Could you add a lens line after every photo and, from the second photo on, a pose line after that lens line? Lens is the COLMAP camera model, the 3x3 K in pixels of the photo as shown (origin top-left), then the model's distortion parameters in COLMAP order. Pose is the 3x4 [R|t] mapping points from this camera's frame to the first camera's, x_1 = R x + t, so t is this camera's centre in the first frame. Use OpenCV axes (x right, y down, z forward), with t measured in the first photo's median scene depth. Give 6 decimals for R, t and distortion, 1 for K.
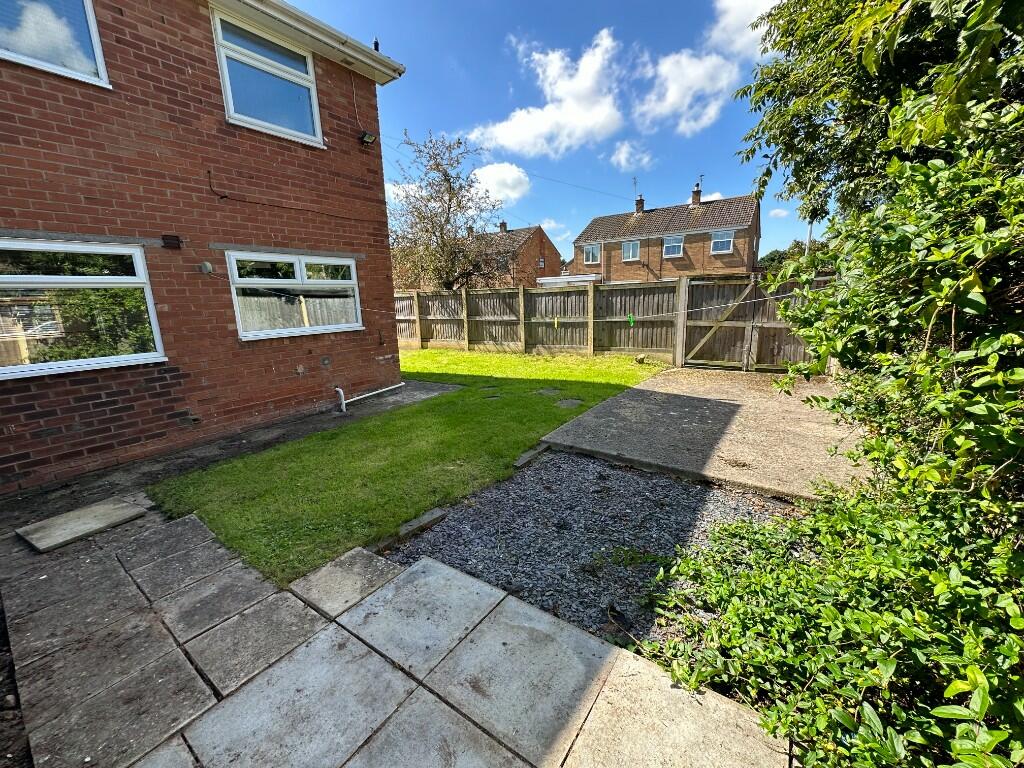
lens RADIAL K [[408.5, 0, 512.4], [0, 408.5, 380.7], [0, 0, 1]] dist [-0.001173, 0.001031]
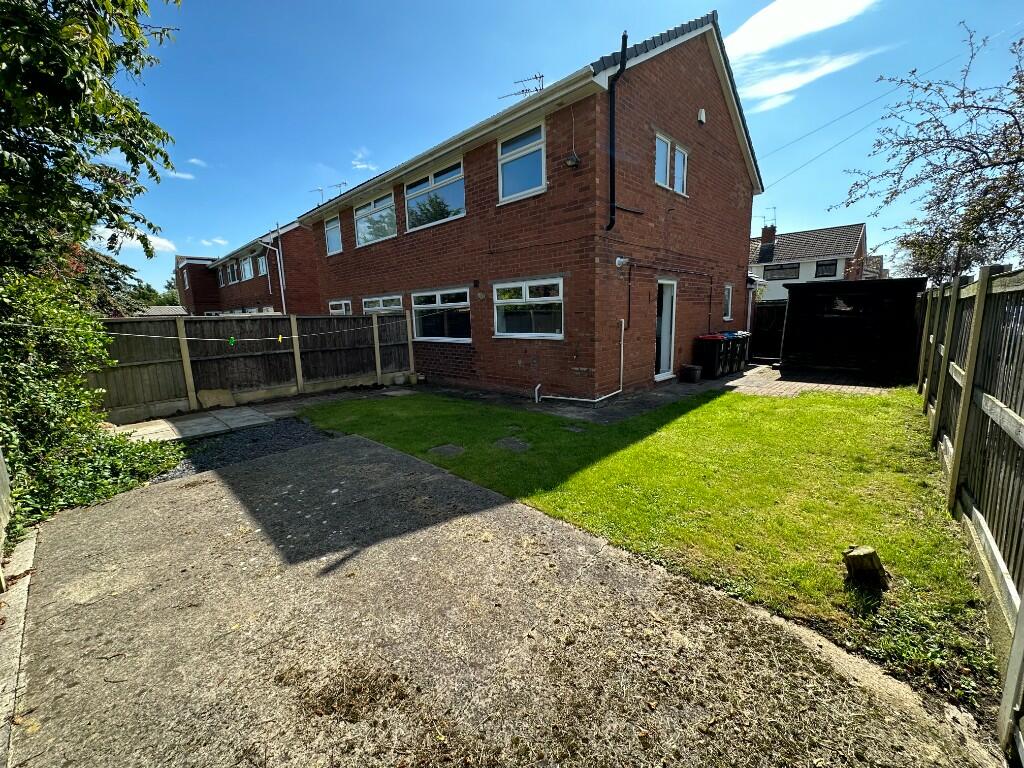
lens RADIAL K [[408.5, 0, 512.9], [0, 408.5, 383.1], [0, 0, 1]] dist [-0.001173, 0.001031]
pose [[-0.161457, 0.201075, -0.966178, 0.992222], [-0.165551, 0.959631, 0.227377, -0.317964], [0.972895, 0.196664, -0.121651, 1.340942]]
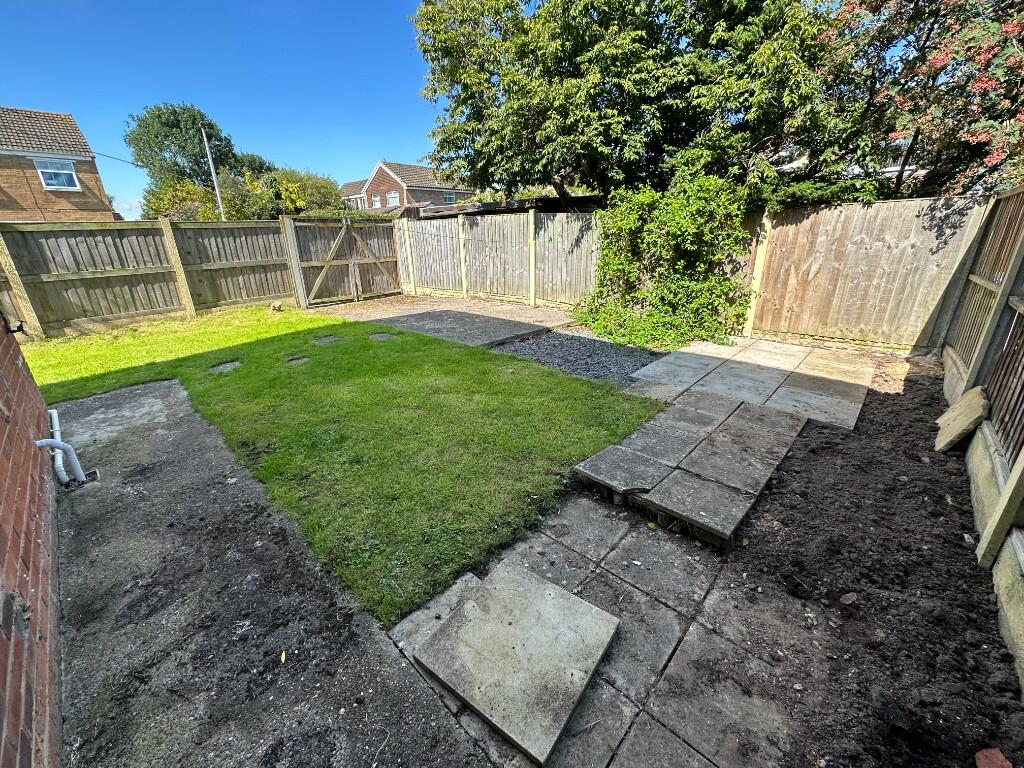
lens RADIAL K [[408.5, 0, 512.6], [0, 408.5, 379.5], [0, 0, 1]] dist [-0.001173, 0.001031]
pose [[0.141828, -0.309070, 0.940405, -0.895739], [0.217721, 0.936484, 0.274945, -0.060222], [-0.965651, 0.165751, 0.200111, 0.537136]]
